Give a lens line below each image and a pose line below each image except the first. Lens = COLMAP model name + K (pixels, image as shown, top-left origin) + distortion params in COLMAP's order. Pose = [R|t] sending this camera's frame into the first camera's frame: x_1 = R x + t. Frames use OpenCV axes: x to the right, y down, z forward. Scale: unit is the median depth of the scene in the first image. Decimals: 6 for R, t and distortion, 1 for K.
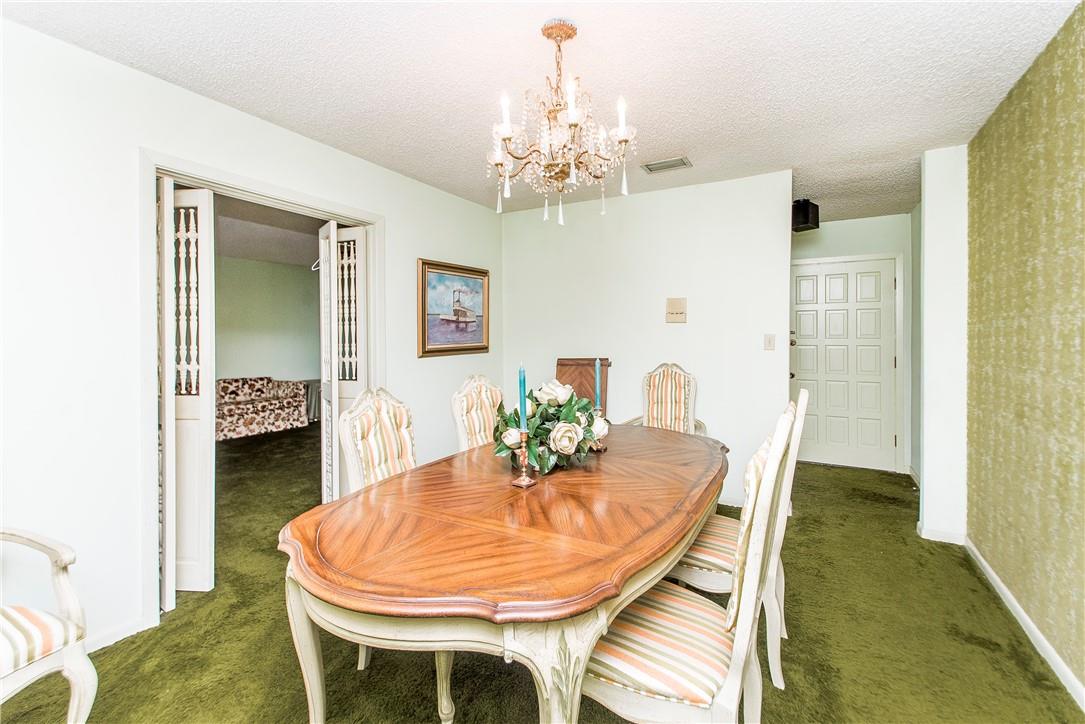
lens RADIAL K [[478.3, 0, 535.2], [0, 478.3, 356.0], [0, 0, 1]] dist [0.021554, -0.007477]
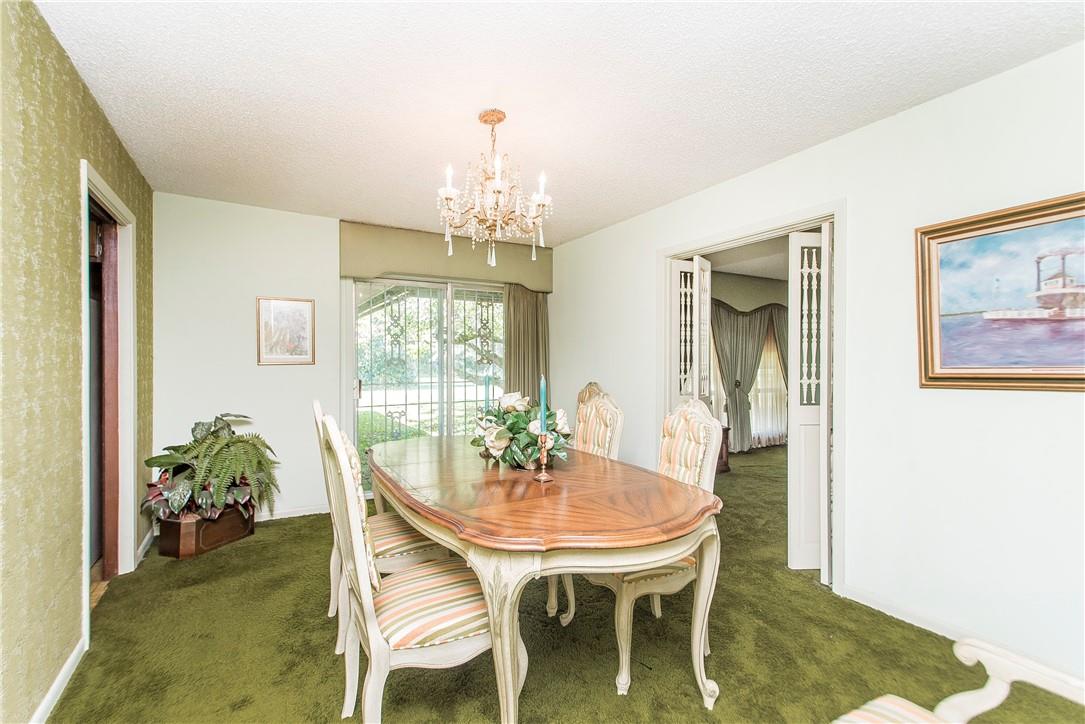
lens RADIAL K [[478.3, 0, 535.2], [0, 478.3, 356.0], [0, 0, 1]] dist [0.021554, -0.007477]
pose [[-0.495552, -0.002495, -0.868575, 0.632562], [-0.030478, 0.999430, 0.014518, -0.035627], [0.868043, 0.033667, -0.495346, 1.005632]]
